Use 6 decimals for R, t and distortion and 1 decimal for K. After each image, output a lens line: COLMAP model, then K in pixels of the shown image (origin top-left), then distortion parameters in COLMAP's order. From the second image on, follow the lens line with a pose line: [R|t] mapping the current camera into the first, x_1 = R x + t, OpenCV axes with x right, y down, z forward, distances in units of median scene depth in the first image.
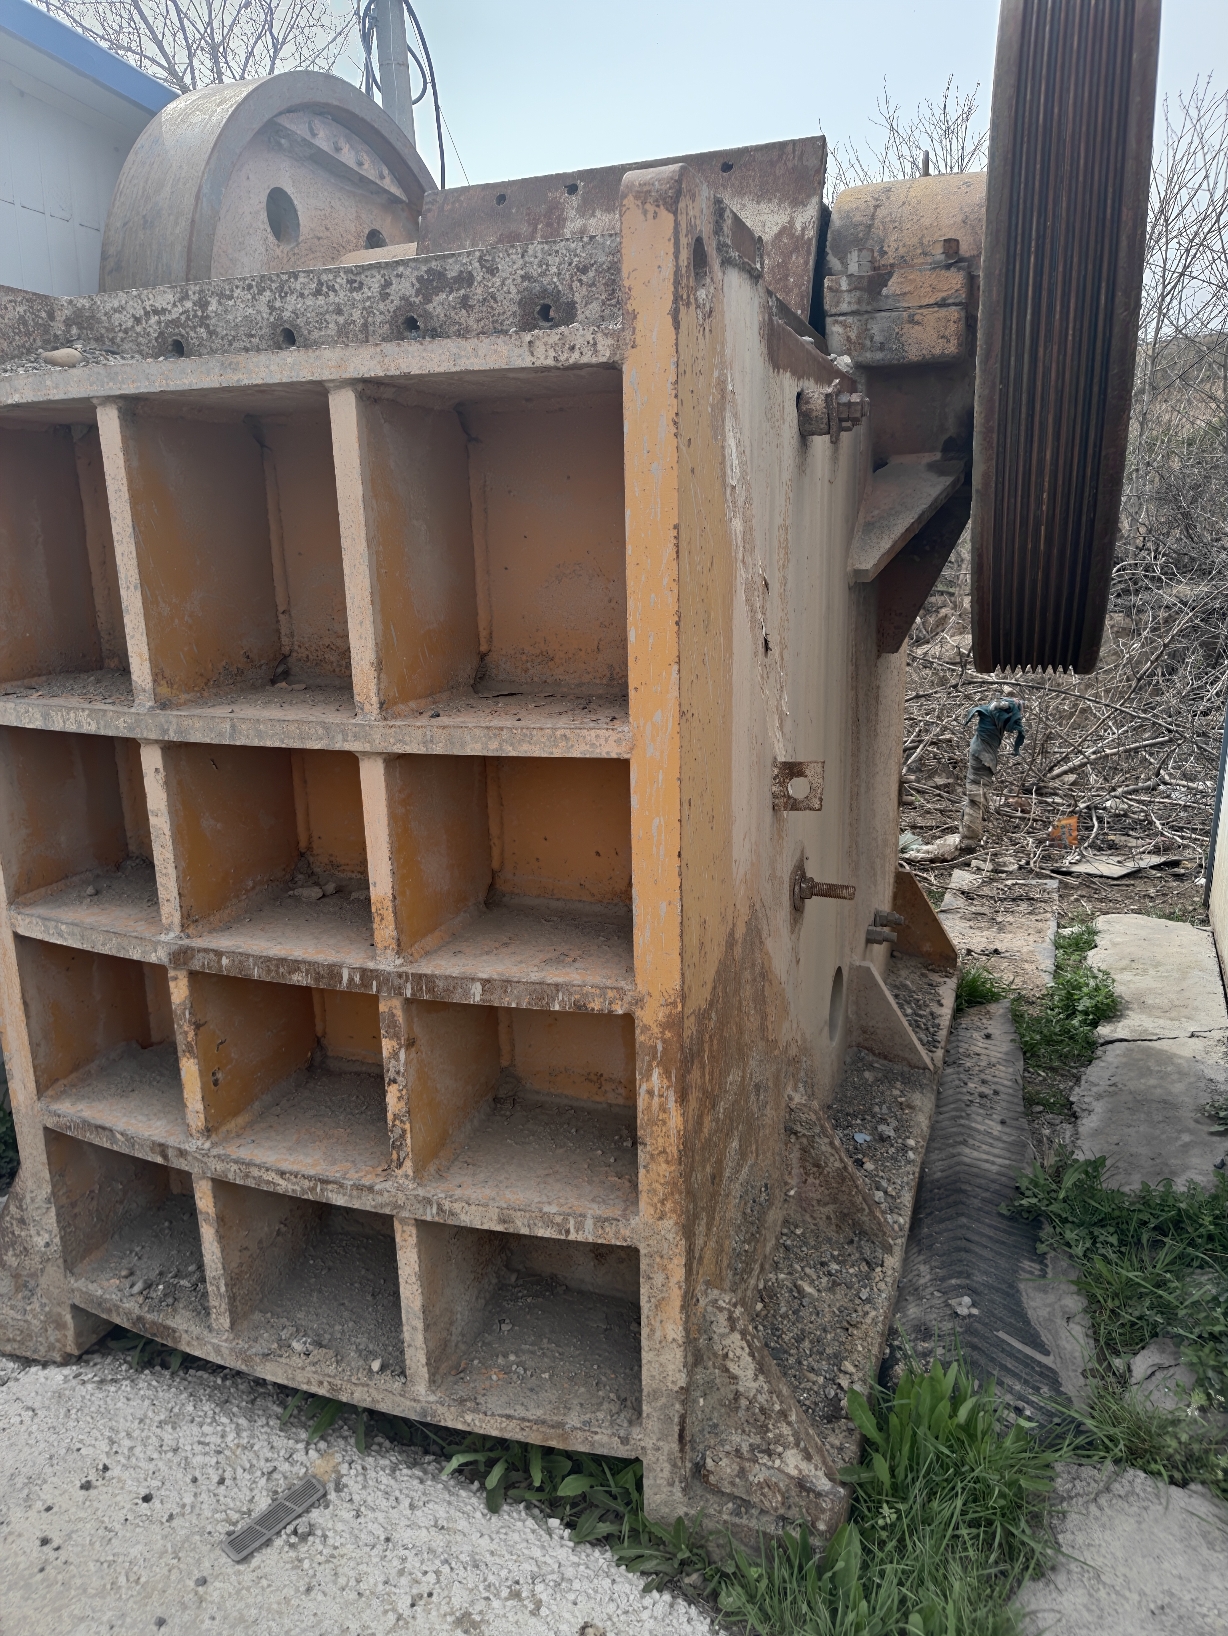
lens RADIAL K [[1119.4, 0, 614.0], [0, 1119.4, 818.0], [0, 0, 1]] dist [0.061541, -0.073055]
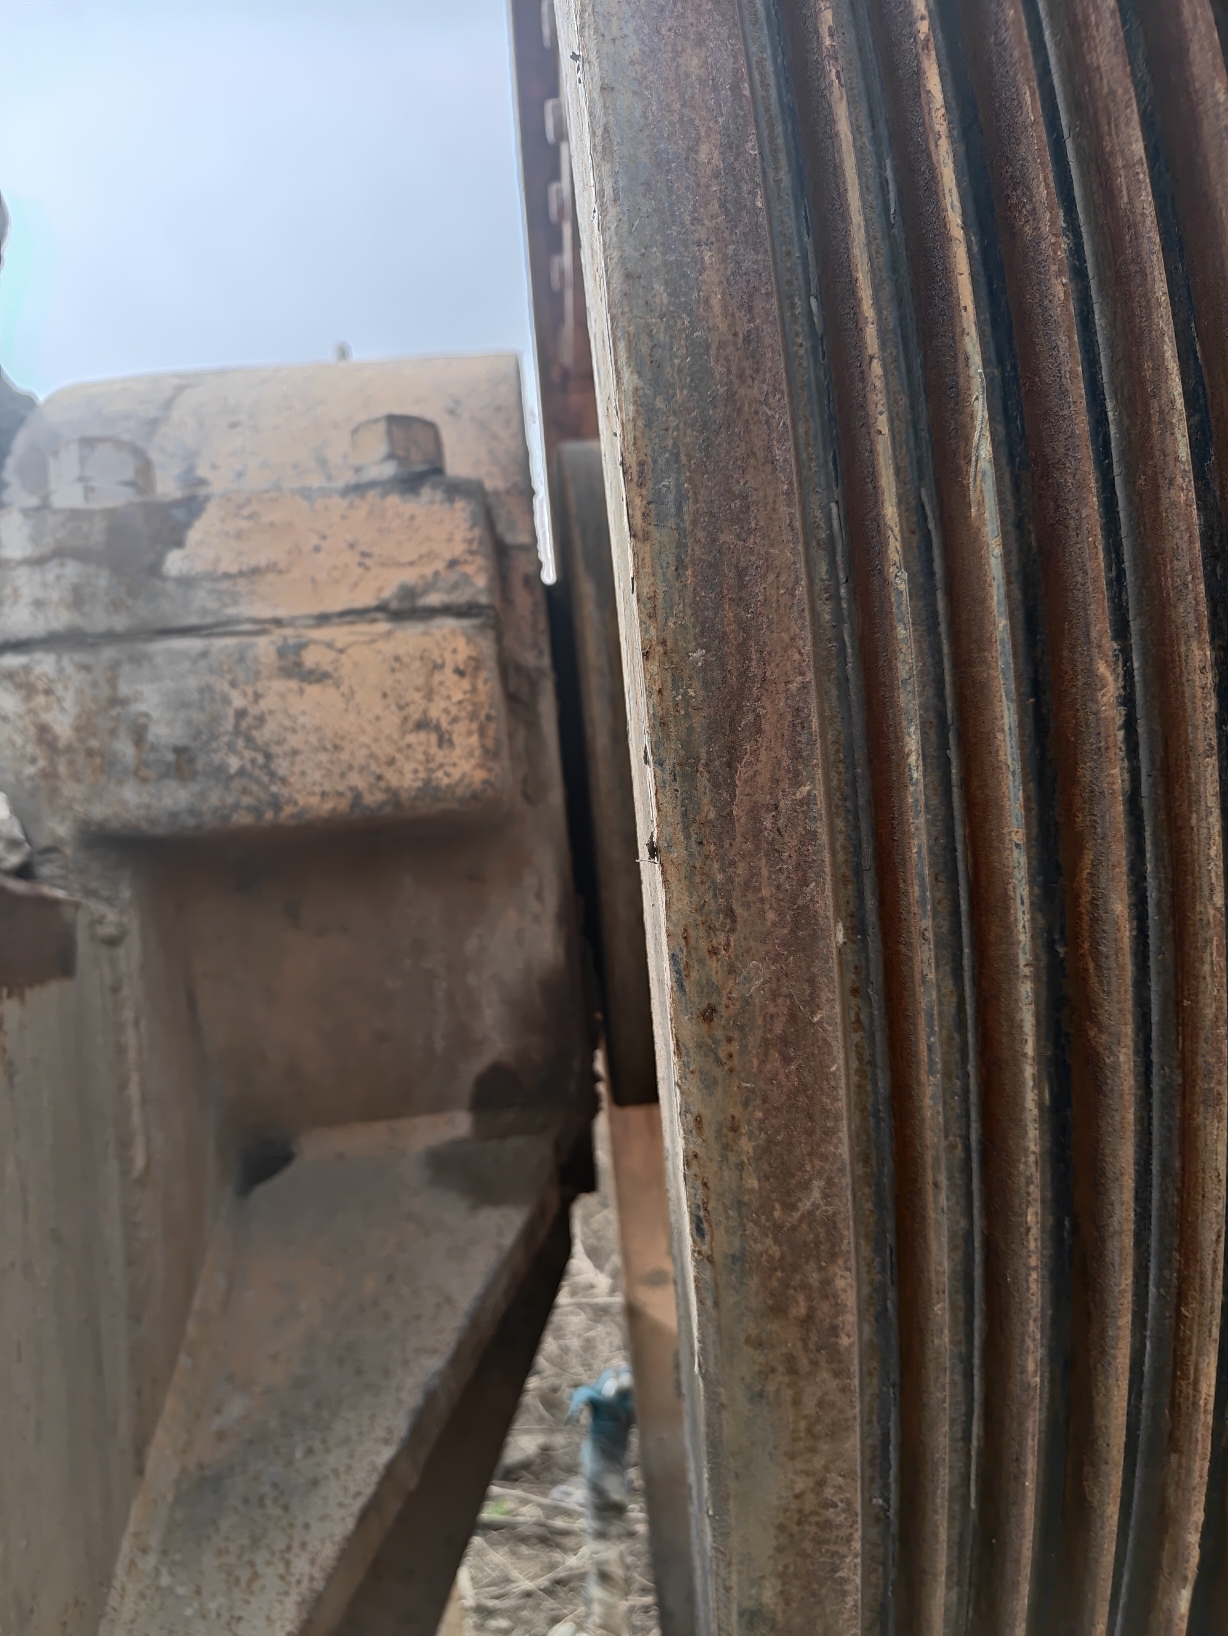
lens RADIAL K [[1119.4, 0, 614.0], [0, 1119.4, 818.0], [0, 0, 1]] dist [0.061541, -0.073055]
pose [[0.923941, -0.006056, 0.382488, 0.232684], [0.161560, 0.912501, -0.375818, -0.302960], [-0.346744, 0.409029, 0.844076, 0.776808]]
